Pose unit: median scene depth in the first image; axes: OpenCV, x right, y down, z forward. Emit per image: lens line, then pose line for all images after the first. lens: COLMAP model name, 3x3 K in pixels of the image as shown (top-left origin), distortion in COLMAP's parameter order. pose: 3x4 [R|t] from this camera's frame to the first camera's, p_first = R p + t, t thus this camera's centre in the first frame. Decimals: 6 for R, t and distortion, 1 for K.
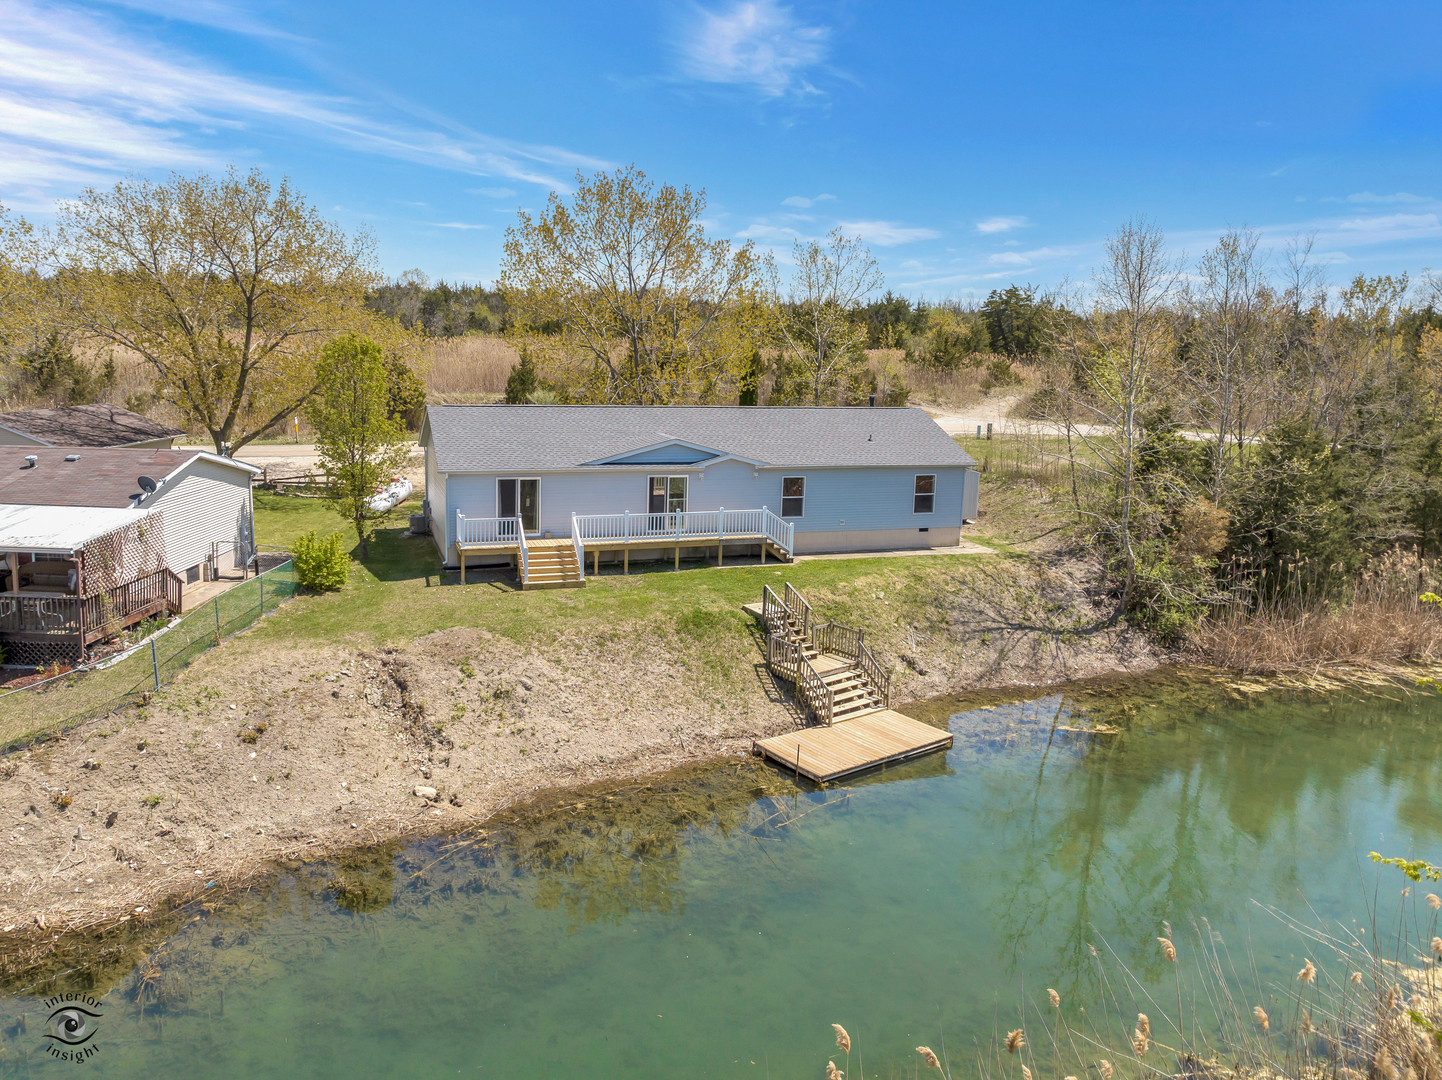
lens RADIAL K [[1017.7, 0, 706.0], [0, 1017.7, 533.8], [0, 0, 1]] dist [-0.038566, -0.003944]
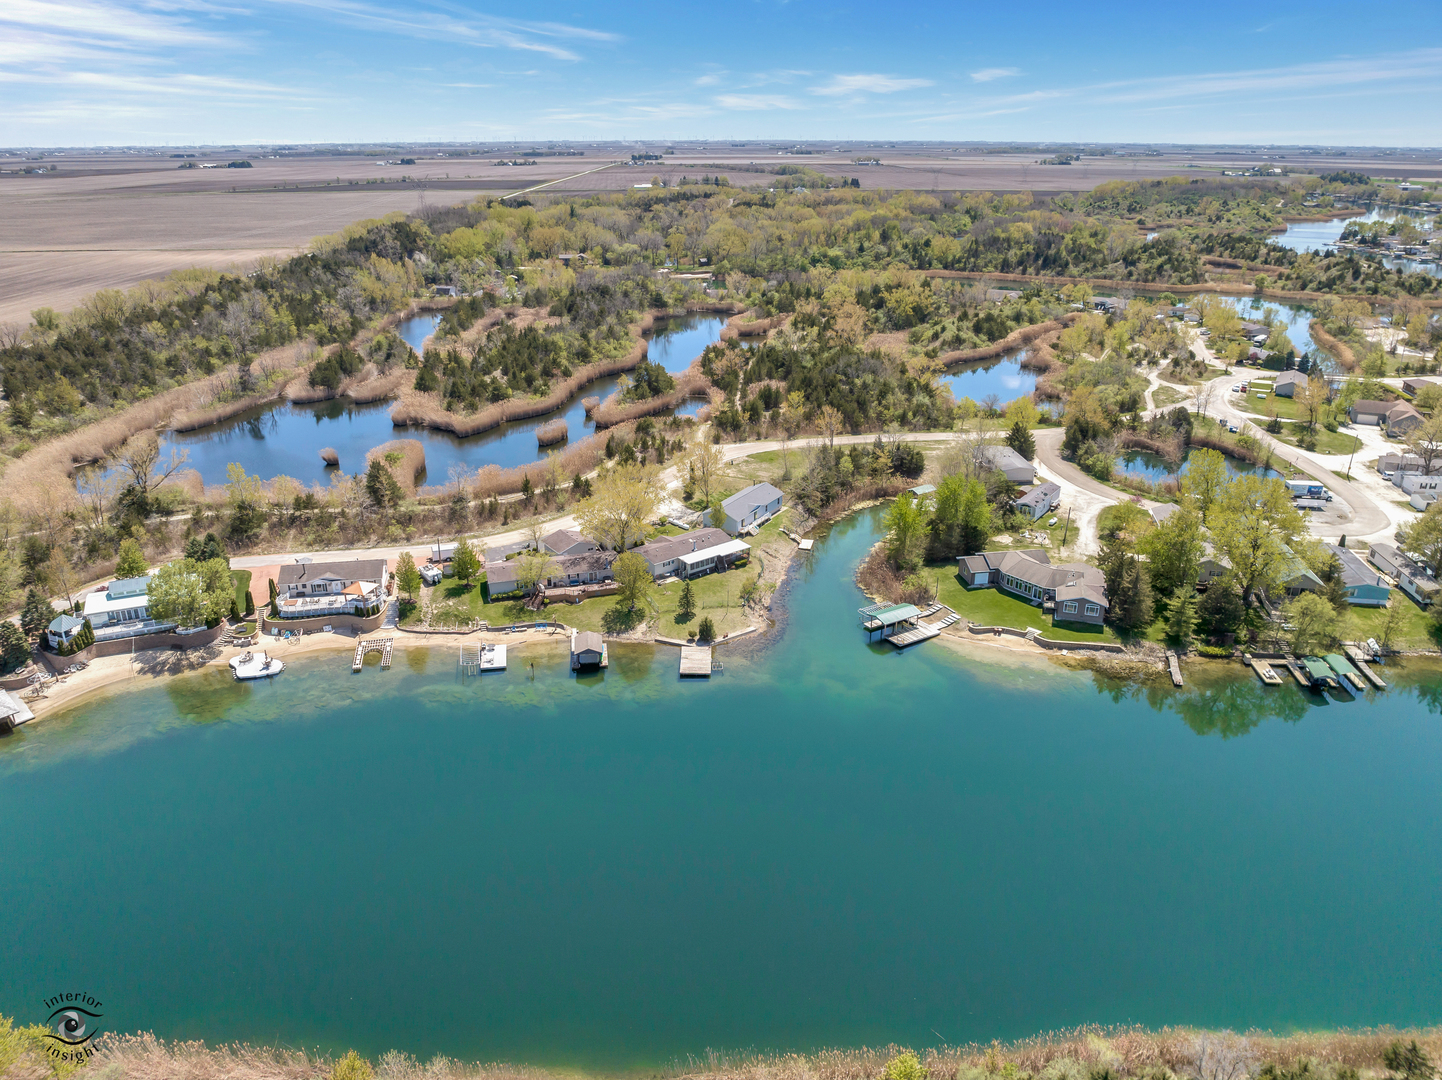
lens RADIAL K [[1017.7, 0, 706.0], [0, 1017.7, 533.8], [0, 0, 1]] dist [-0.038566, -0.003944]
pose [[0.766478, -0.257932, 0.588203, -3.907339], [0.132727, 0.959659, 0.247866, -1.486177], [-0.628407, -0.111913, 0.769792, -3.513481]]
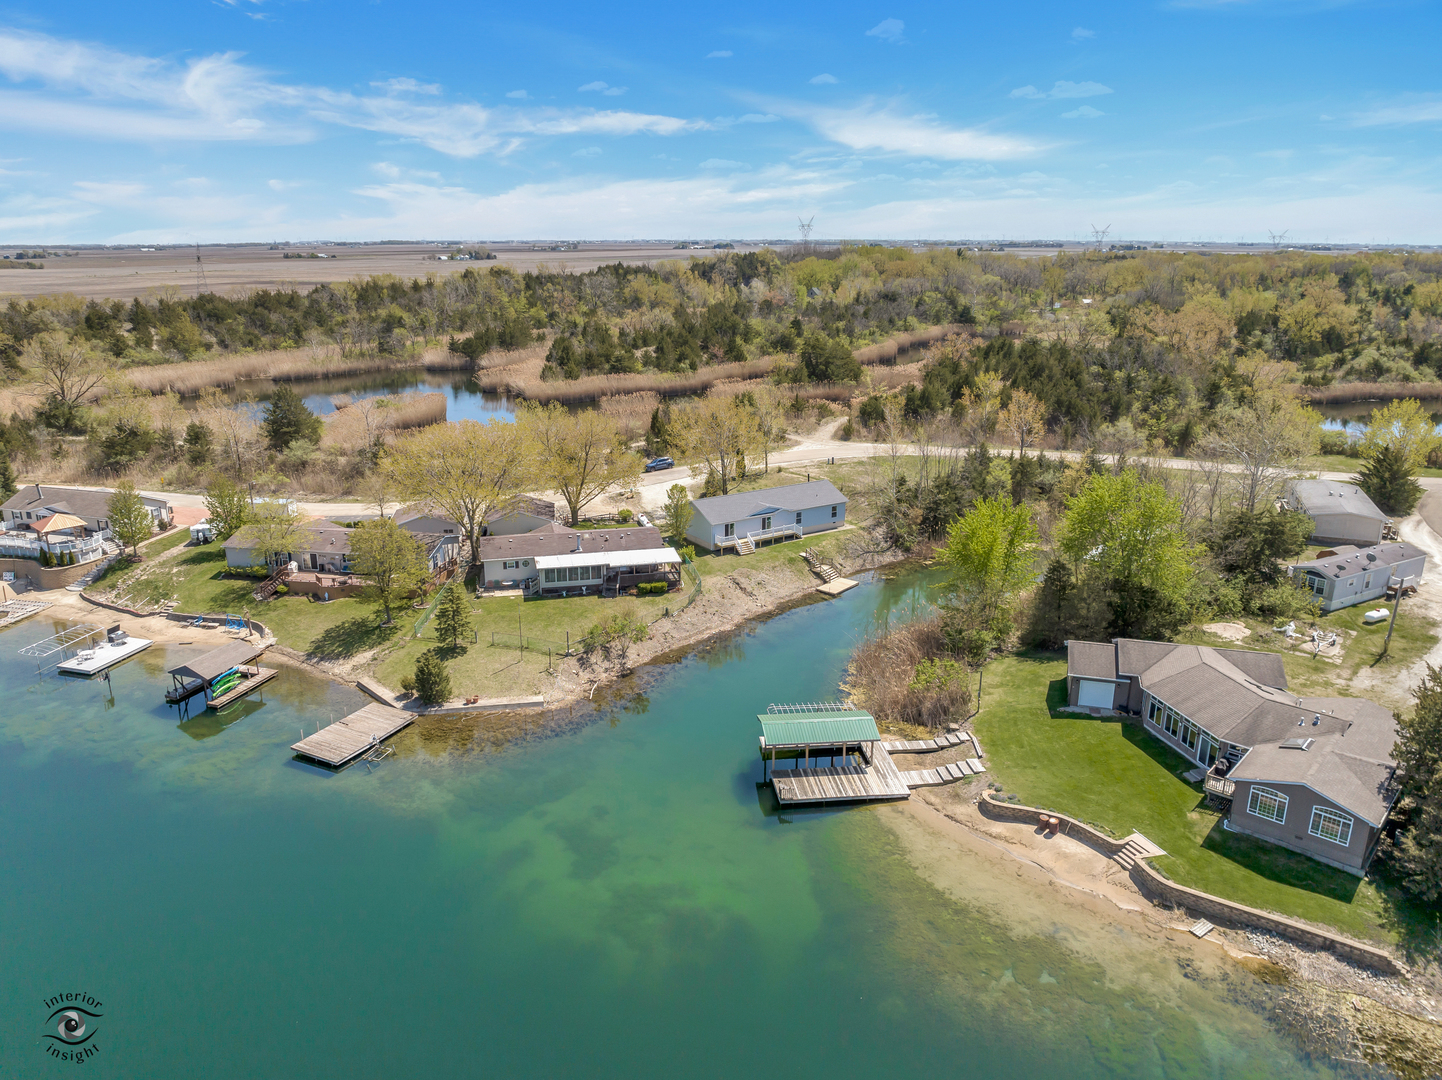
lens RADIAL K [[1017.7, 0, 706.0], [0, 1017.7, 533.8], [0, 0, 1]] dist [-0.038566, -0.003944]
pose [[0.970052, -0.093569, 0.224153, -1.020725], [0.068642, 0.990811, 0.116538, -0.419248], [-0.232998, -0.097661, 0.967561, -2.284597]]
